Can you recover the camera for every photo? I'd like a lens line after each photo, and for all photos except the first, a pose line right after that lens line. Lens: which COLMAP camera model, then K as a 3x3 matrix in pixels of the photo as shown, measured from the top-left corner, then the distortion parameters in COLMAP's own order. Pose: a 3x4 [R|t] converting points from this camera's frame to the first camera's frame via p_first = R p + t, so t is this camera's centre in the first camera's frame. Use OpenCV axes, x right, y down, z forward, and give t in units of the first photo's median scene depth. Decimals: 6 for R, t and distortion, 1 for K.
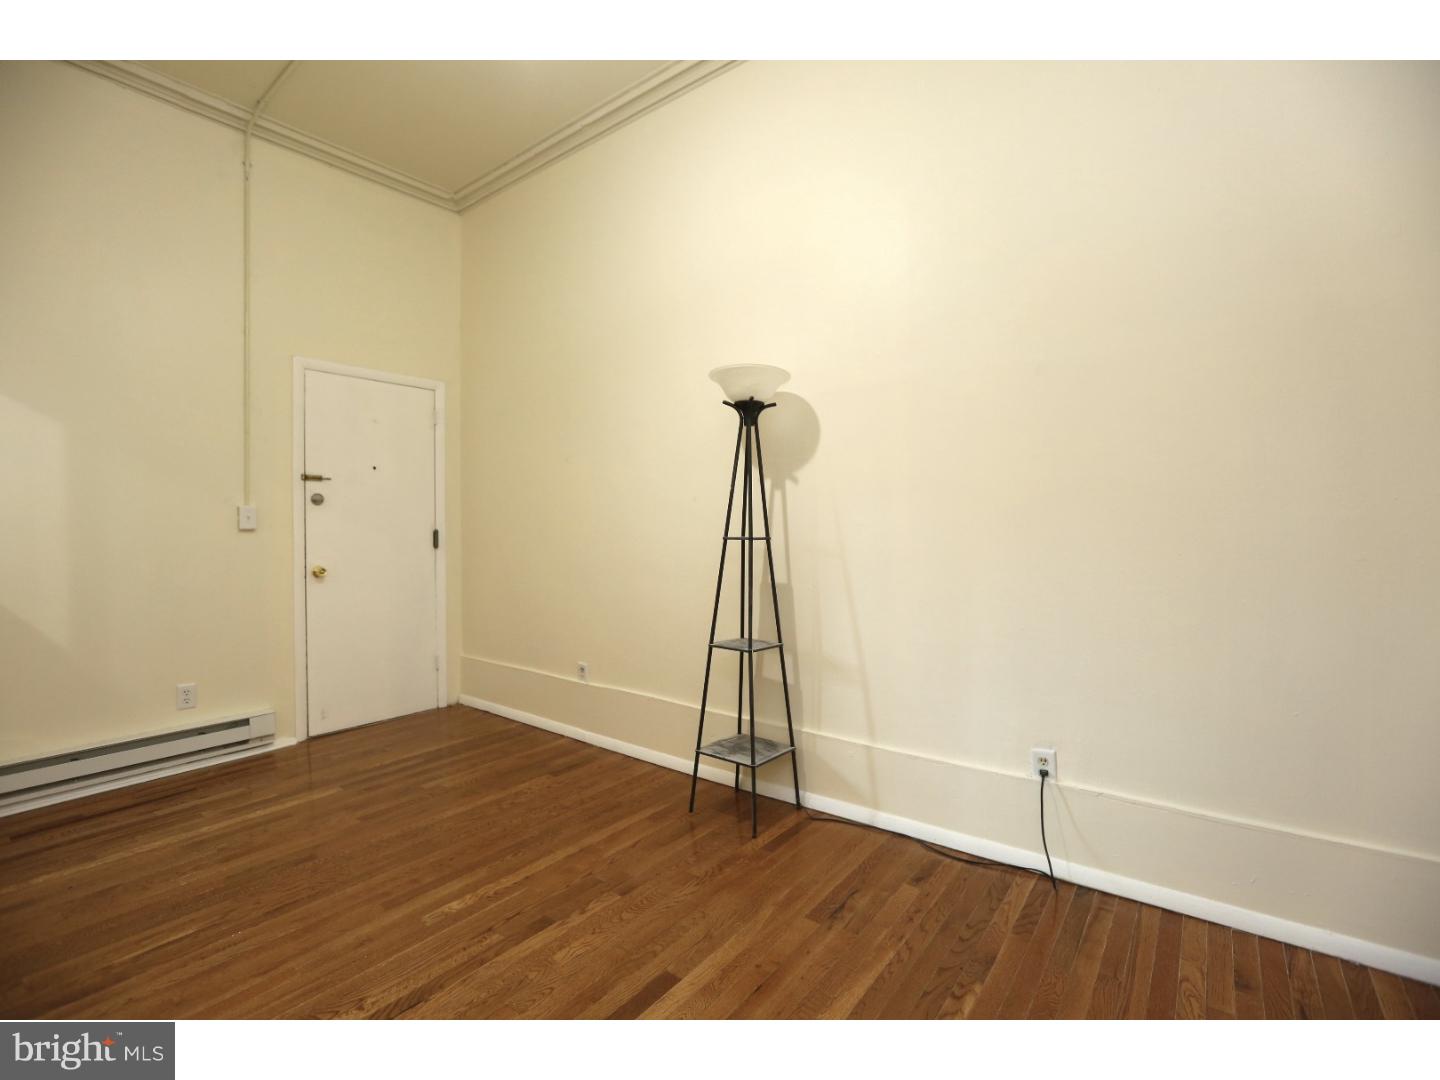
lens RADIAL K [[649.3, 0, 722.9], [0, 649.3, 534.4], [0, 0, 1]] dist [-0.049851, 0.014170]
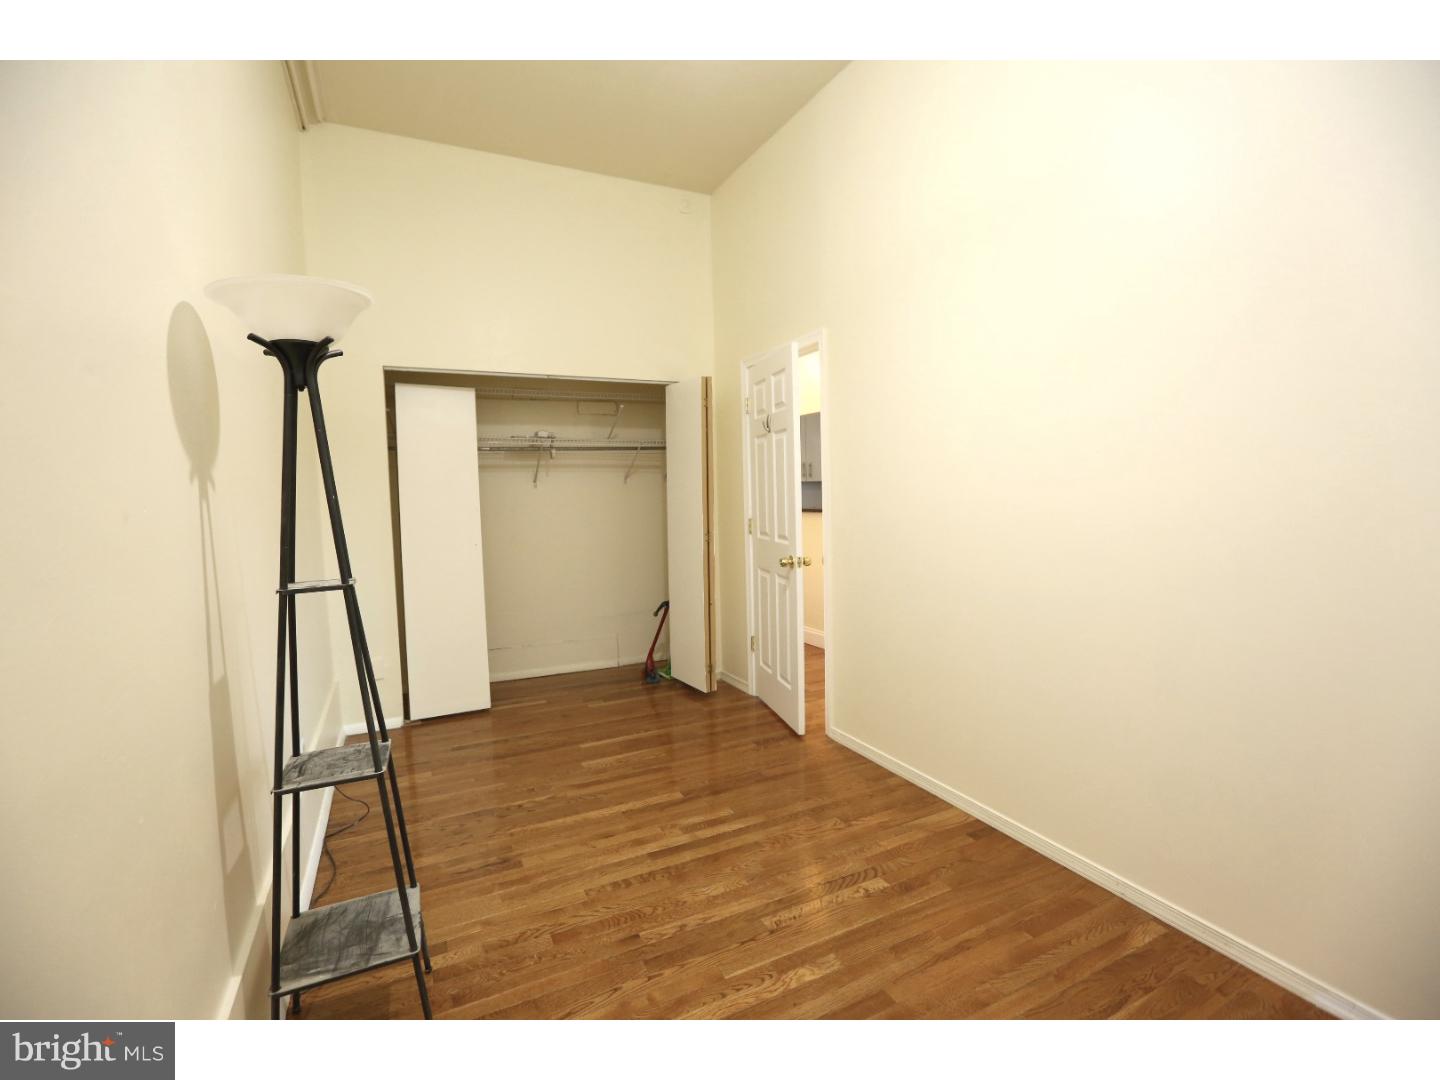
lens RADIAL K [[674.4, 0, 720.0], [0, 674.4, 540.0], [0, 0, 1]] dist [0.001546, 0.000303]
pose [[-0.897189, -0.013890, 0.441427, -0.742916], [0.028233, 0.995657, 0.088711, -0.104953], [-0.440743, 0.092053, -0.892901, 1.896635]]
